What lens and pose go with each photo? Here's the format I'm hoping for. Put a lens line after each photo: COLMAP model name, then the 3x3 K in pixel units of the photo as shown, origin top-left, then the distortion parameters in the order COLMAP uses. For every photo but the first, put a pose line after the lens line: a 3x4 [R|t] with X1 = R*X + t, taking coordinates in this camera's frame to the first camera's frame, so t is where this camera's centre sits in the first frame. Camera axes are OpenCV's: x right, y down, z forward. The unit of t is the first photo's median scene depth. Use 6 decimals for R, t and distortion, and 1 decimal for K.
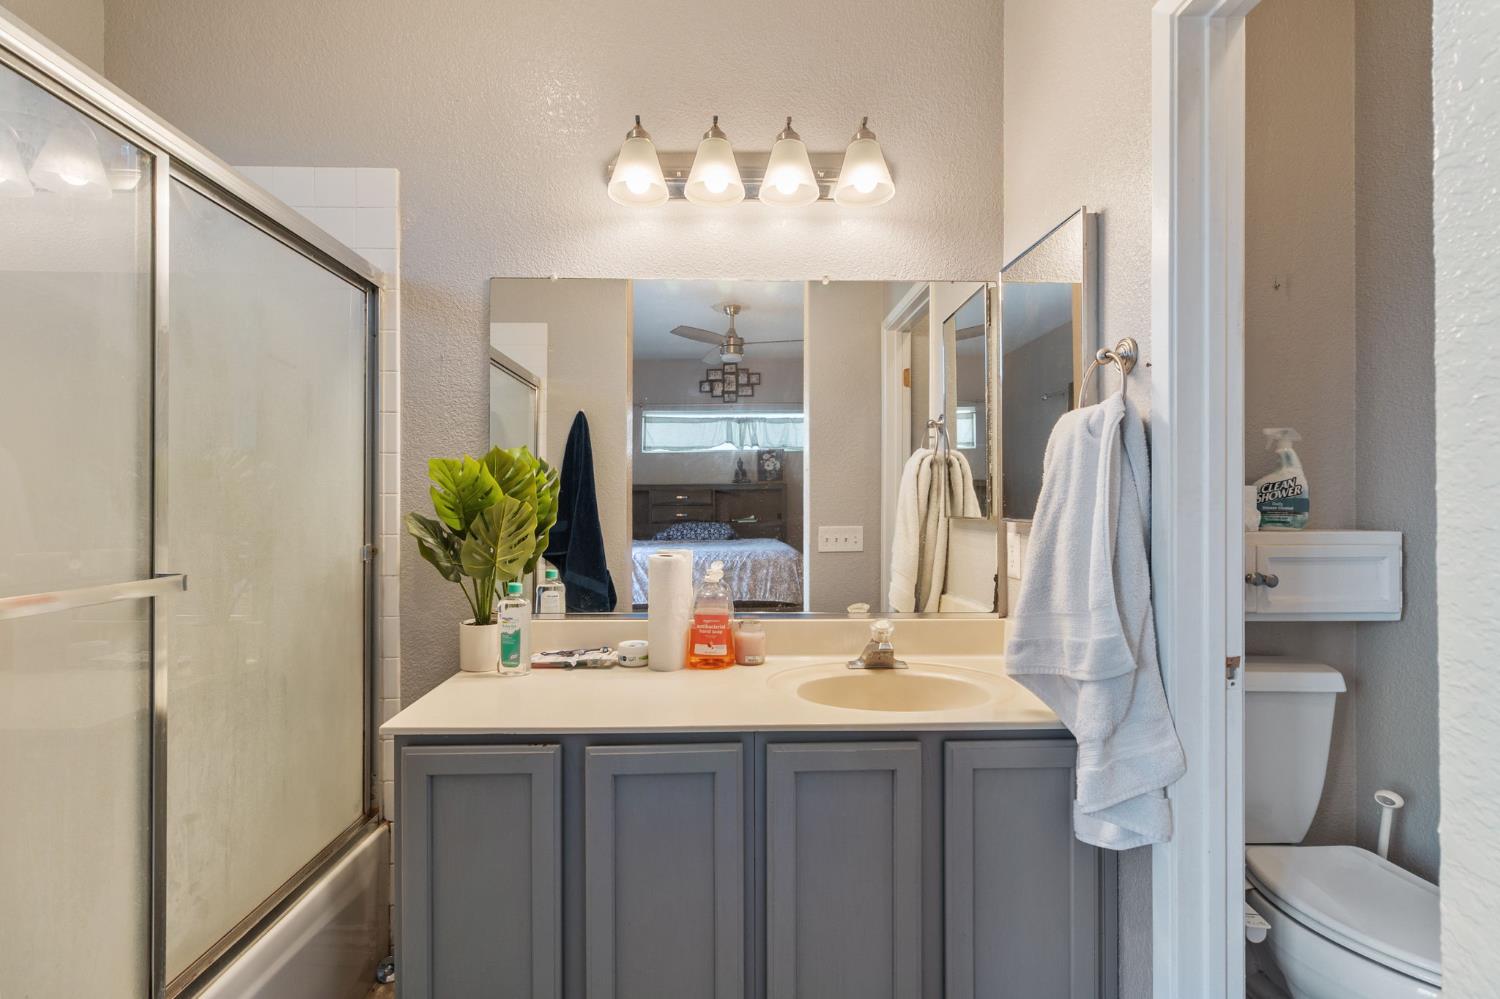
lens RADIAL K [[706.6, 0, 749.4], [0, 706.6, 508.9], [0, 0, 1]] dist [0.000239, 0.000056]
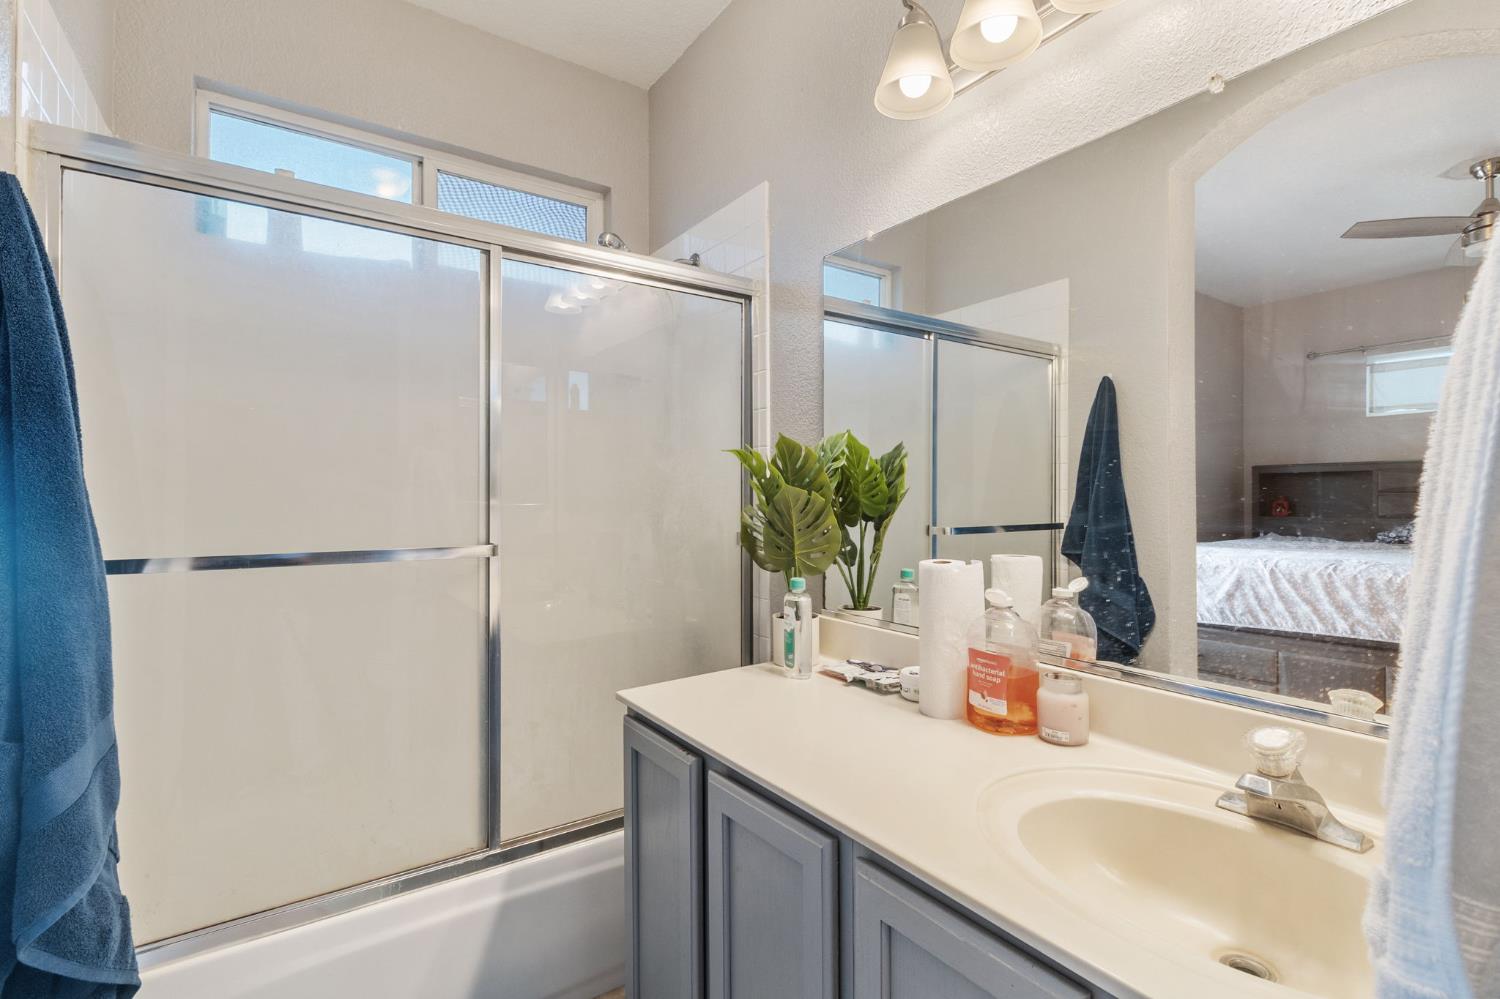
lens RADIAL K [[699.5, 0, 760.4], [0, 699.5, 494.4], [0, 0, 1]] dist [0.000809, 0.000025]
pose [[0.537502, -0.001920, -0.843260, 0.395225], [-0.000244, 0.999997, -0.002432, -0.003744], [0.843262, 0.001513, 0.537500, 0.430400]]
